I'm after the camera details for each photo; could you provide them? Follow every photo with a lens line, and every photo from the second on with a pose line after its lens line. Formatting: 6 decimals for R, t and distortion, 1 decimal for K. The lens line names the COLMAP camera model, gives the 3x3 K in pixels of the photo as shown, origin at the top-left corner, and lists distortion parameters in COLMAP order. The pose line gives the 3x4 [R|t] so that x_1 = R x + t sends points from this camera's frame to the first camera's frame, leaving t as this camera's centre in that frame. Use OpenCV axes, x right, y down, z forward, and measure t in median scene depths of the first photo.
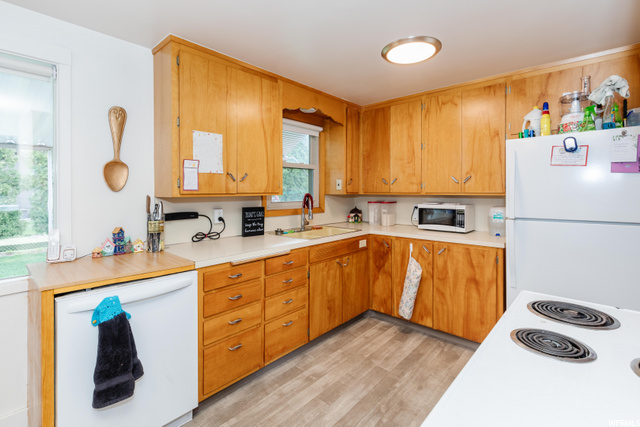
lens RADIAL K [[297.2, 0, 320.3], [0, 297.2, 201.9], [0, 0, 1]] dist [0.000081, 0.000003]
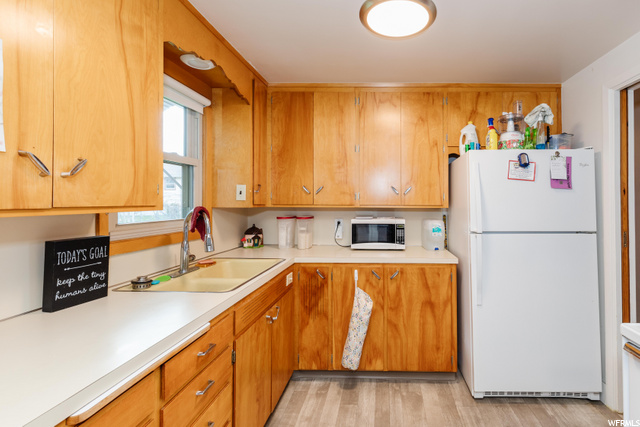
lens RADIAL K [[283.9, 0, 320.3], [0, 283.9, 203.7], [0, 0, 1]] dist [0.000944, 0.000030]
pose [[0.756030, 0.000168, 0.654537, -0.241505], [0.017909, 0.999620, -0.020943, -0.019479], [-0.654292, 0.027555, 0.755739, 0.465622]]
